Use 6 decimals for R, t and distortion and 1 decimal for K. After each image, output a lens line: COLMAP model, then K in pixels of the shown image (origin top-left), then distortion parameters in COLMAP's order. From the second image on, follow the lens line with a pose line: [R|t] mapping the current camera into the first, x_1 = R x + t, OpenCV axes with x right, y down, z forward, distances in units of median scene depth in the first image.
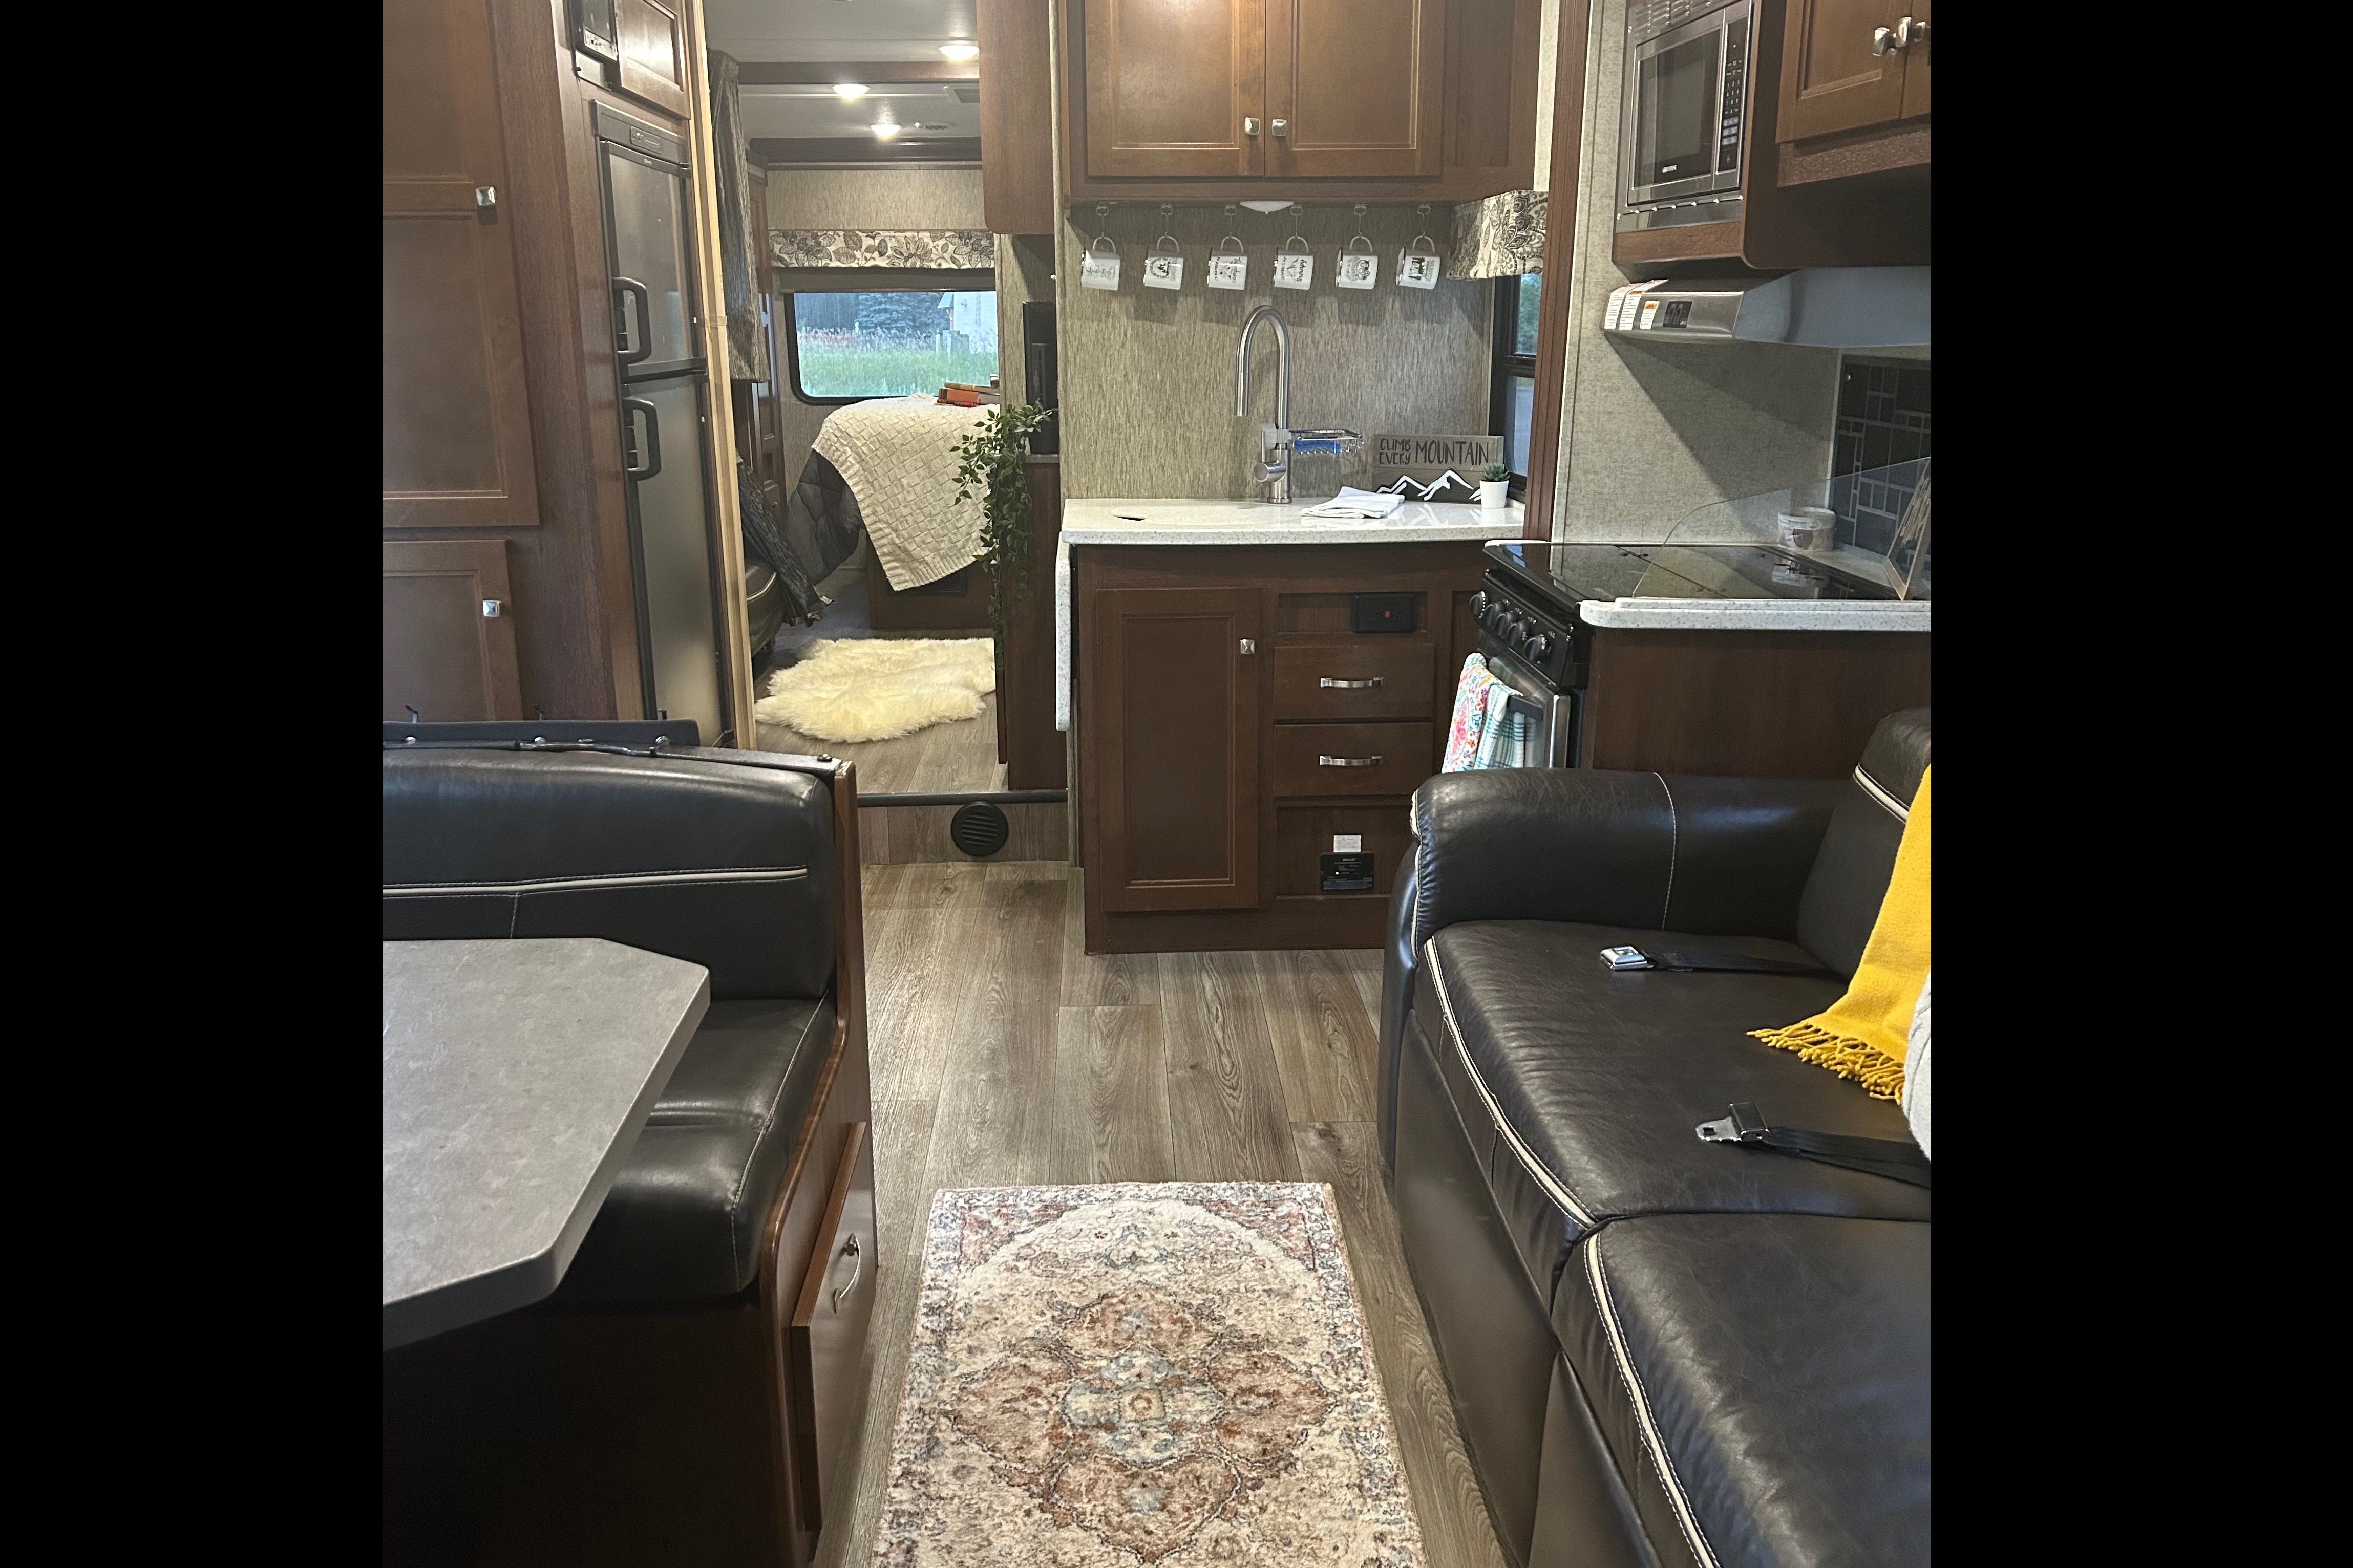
lens RADIAL K [[1709.9, 0, 1176.5], [0, 1709.9, 784.0], [0, 0, 1]] dist [-0.004546, -0.001989]
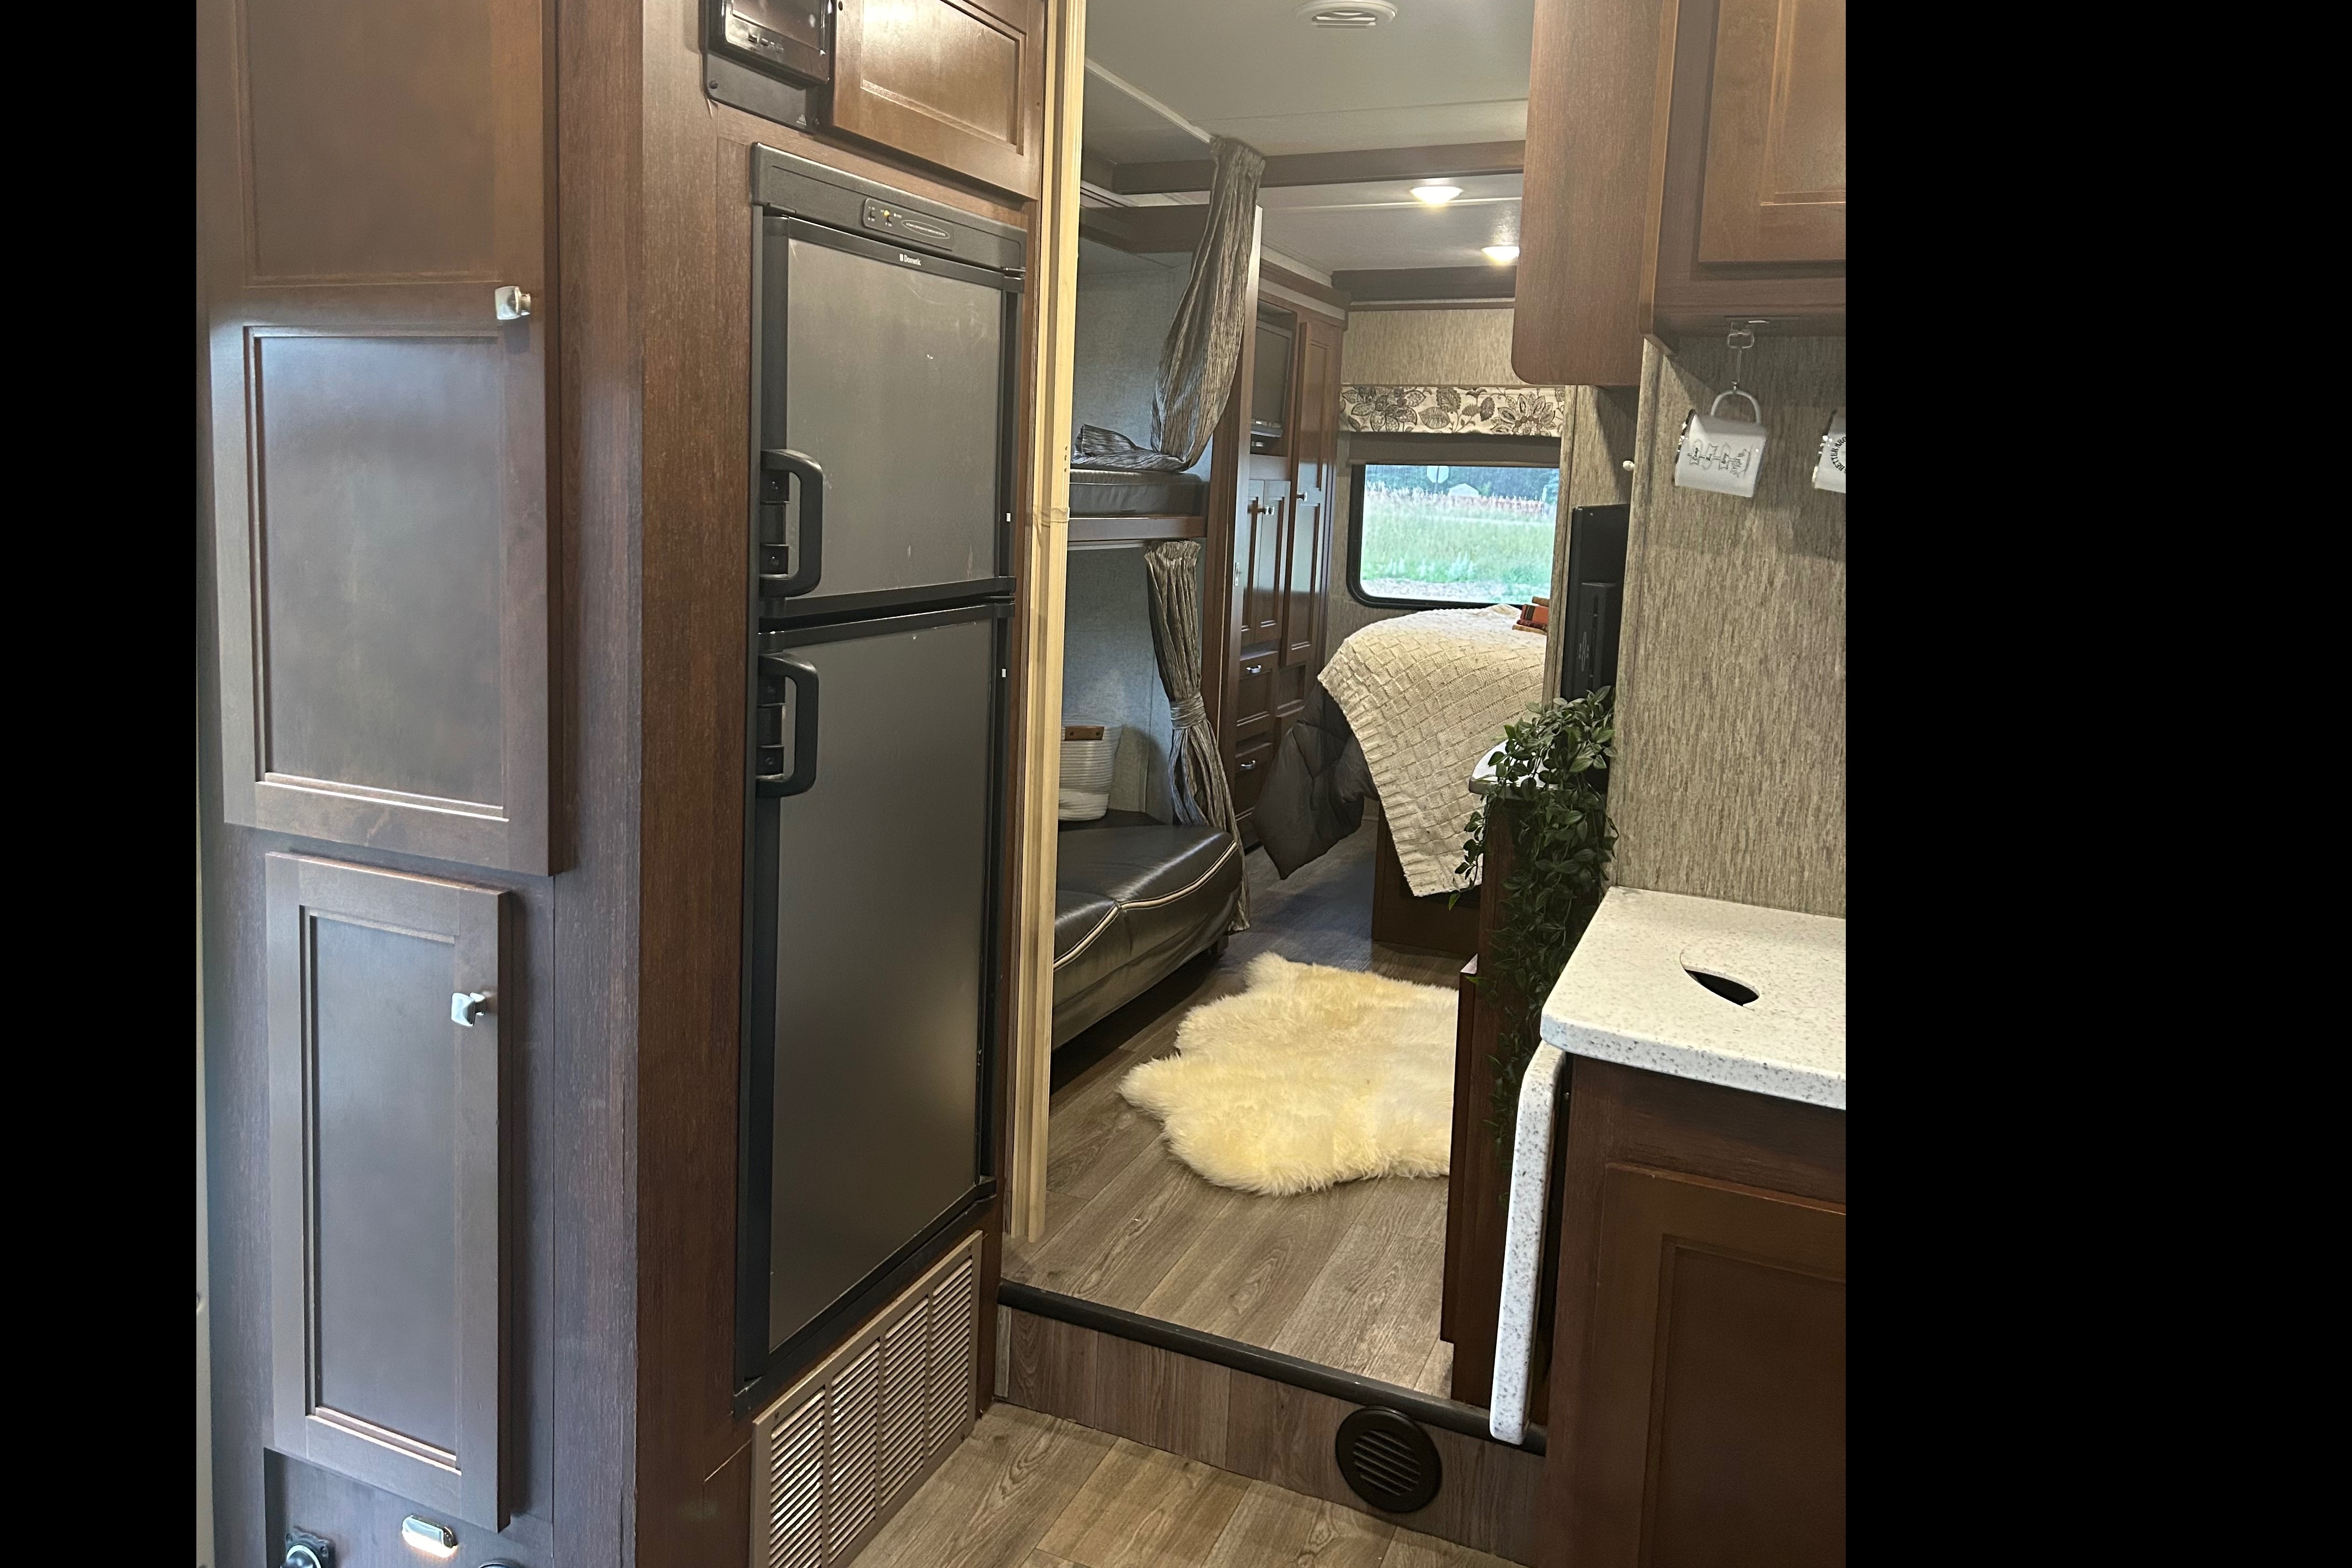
lens RADIAL K [[1678.2, 0, 1028.4], [0, 1678.2, 685.1], [0, 0, 1]] dist [0.034775, -0.001157]
pose [[0.877735, 0.090493, -0.470523, 0.010432], [-0.156019, 0.982464, -0.102093, -0.109876], [0.453033, 0.163021, 0.876462, 0.351074]]
